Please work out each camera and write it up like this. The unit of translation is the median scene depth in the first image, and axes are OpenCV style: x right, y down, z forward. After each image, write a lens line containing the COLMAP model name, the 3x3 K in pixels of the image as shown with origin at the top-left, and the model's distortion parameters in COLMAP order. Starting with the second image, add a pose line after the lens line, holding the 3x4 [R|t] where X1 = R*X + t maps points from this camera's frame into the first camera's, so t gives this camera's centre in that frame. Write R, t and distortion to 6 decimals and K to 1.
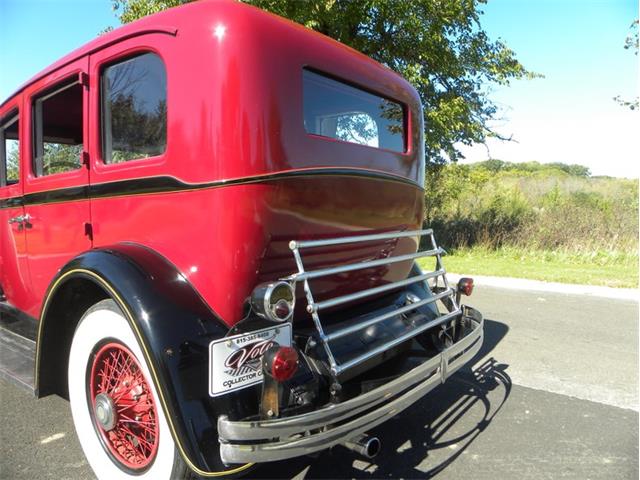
lens RADIAL K [[486.1, 0, 320.0], [0, 486.1, 240.0], [0, 0, 1]] dist [-0.136356, 0.065561]
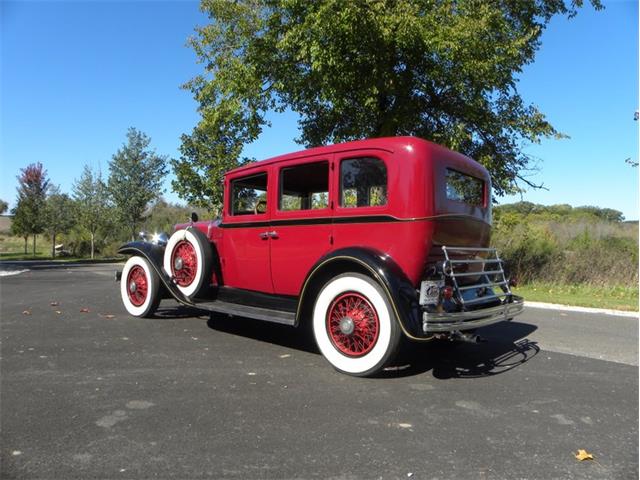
lens RADIAL K [[486.1, 0, 320.0], [0, 486.1, 240.0], [0, 0, 1]] dist [-0.136356, 0.065561]
pose [[0.997777, 0.035060, -0.056681, -0.294364], [-0.039235, 0.996463, -0.074306, 0.094798], [0.053876, 0.076364, 0.995623, -0.745152]]
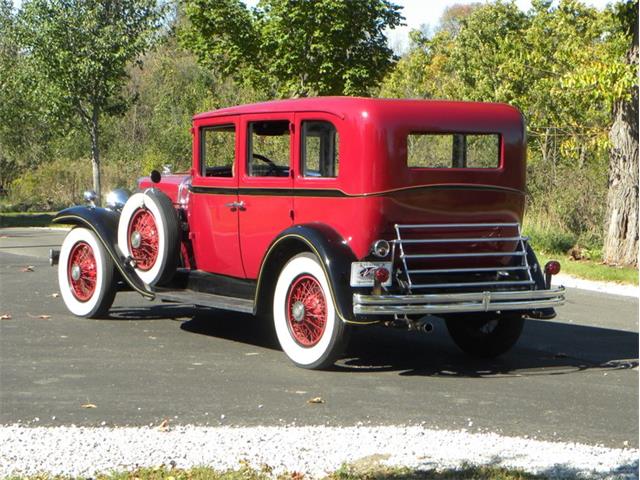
lens RADIAL K [[1706.1, 0, 320.0], [0, 1706.1, 240.0], [0, 0, 1]] dist [0.722865, -0.152653]
pose [[0.952951, 0.041922, -0.300212, 1.048768], [-0.044989, 0.998982, -0.003308, 0.062011], [0.299767, 0.016658, 0.953867, -3.471370]]
